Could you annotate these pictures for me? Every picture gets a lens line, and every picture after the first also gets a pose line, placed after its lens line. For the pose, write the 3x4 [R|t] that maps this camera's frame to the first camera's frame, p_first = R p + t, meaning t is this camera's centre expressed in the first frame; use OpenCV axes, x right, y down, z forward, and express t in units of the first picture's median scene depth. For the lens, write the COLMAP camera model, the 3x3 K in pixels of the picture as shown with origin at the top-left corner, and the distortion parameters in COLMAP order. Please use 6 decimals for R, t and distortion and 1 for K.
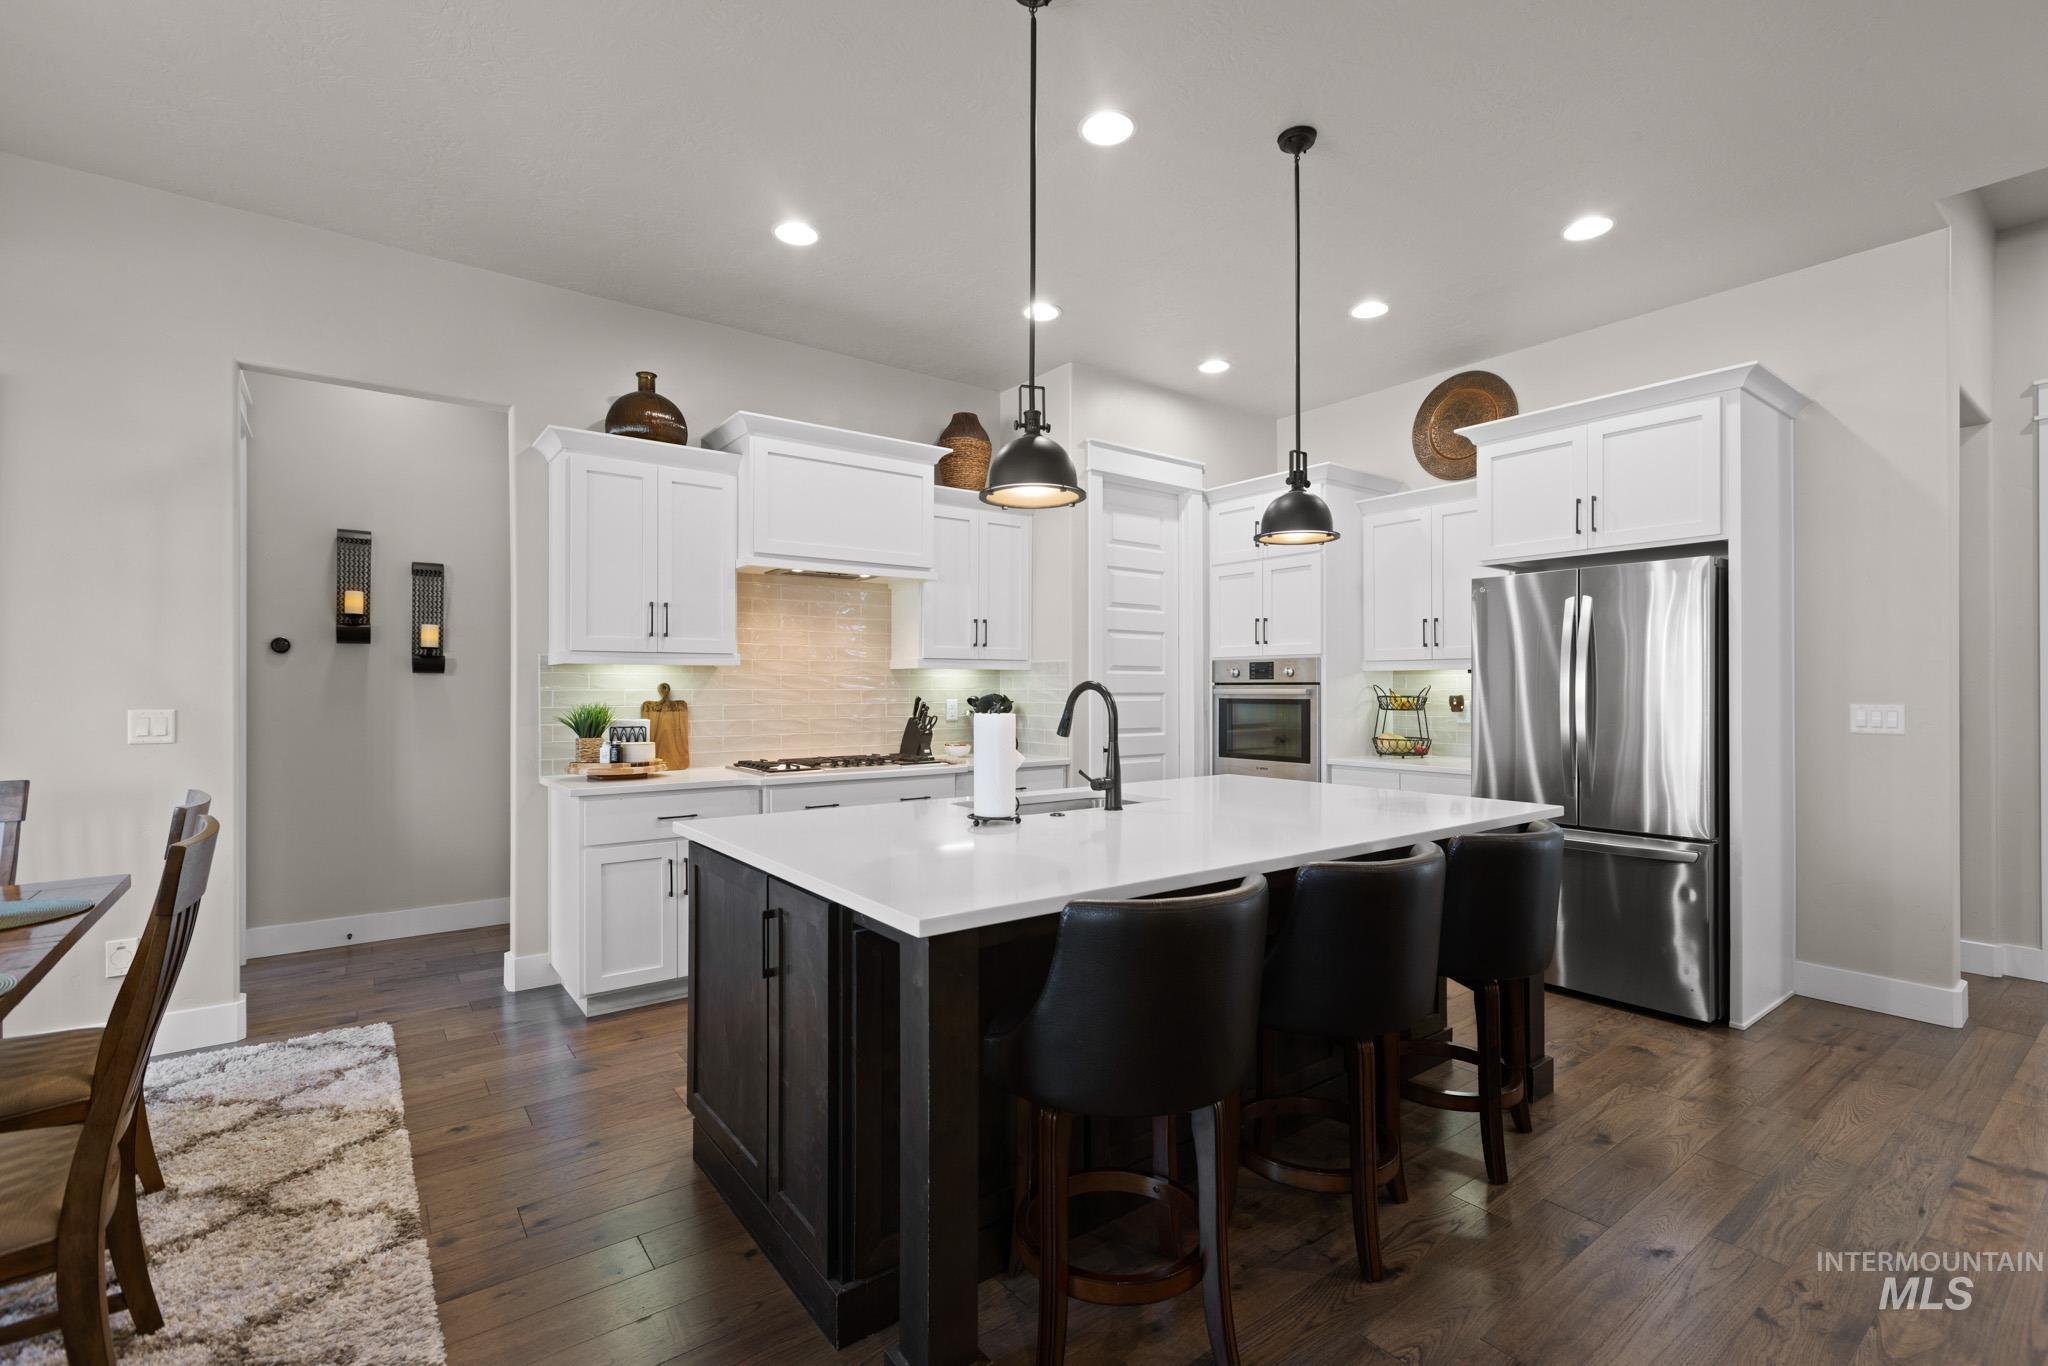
lens RADIAL K [[918.1, 0, 1028.1], [0, 918.1, 688.8], [0, 0, 1]] dist [0.014705, 0.000527]
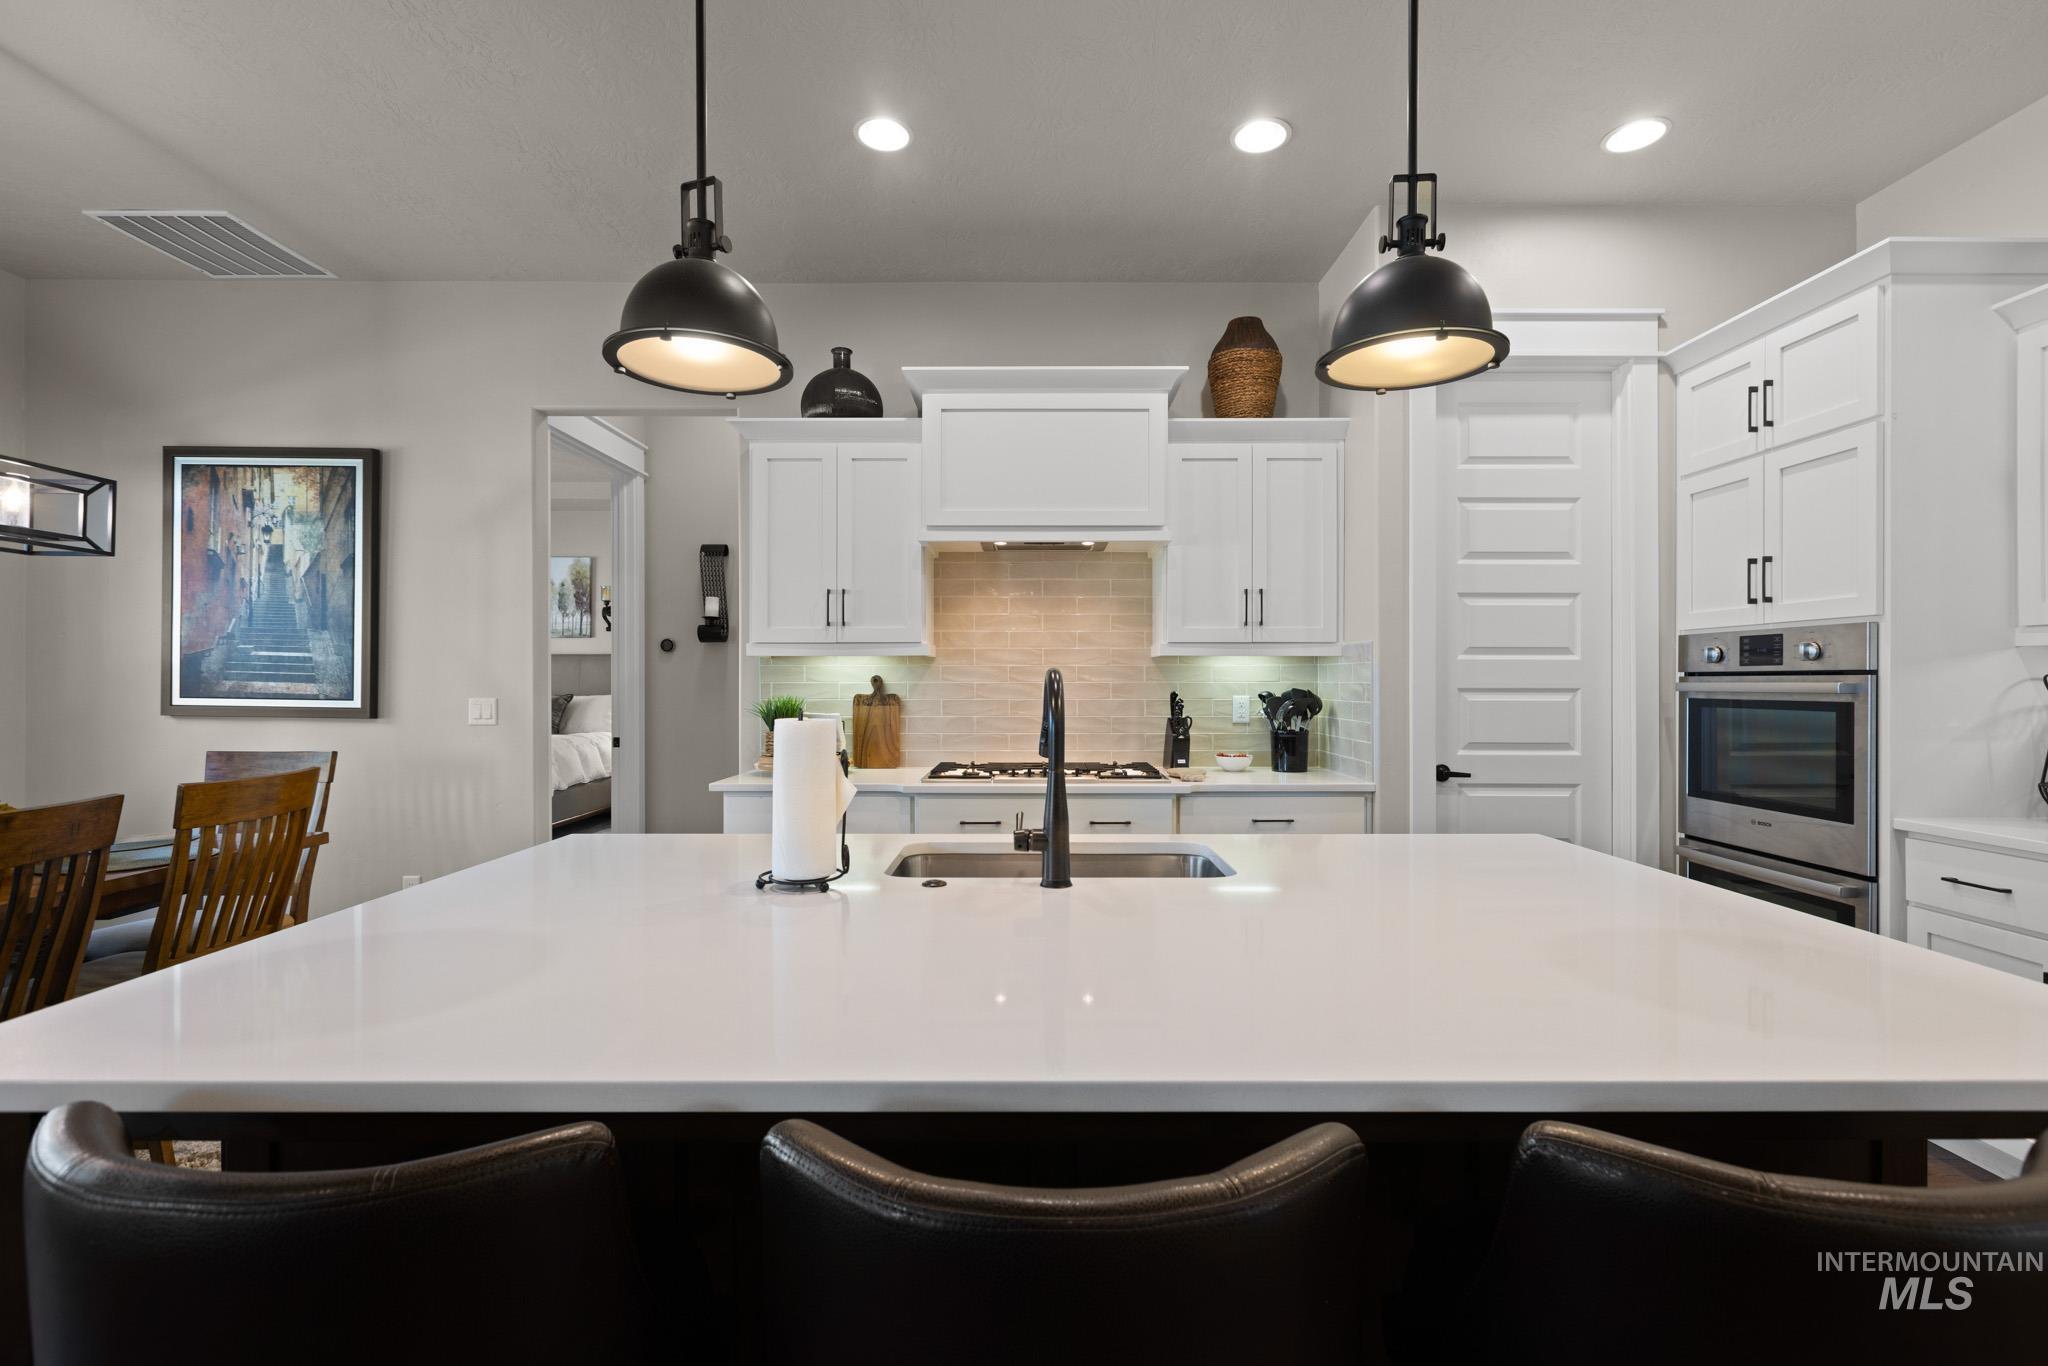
lens RADIAL K [[918.1, 0, 1028.5], [0, 918.1, 680.7], [0, 0, 1]] dist [0.014705, 0.000527]
pose [[0.800890, 0.000161, -0.598811, 0.248716], [-0.001152, 0.999999, -0.001272, 0.000177], [0.598810, 0.001709, 0.800889, 0.292033]]
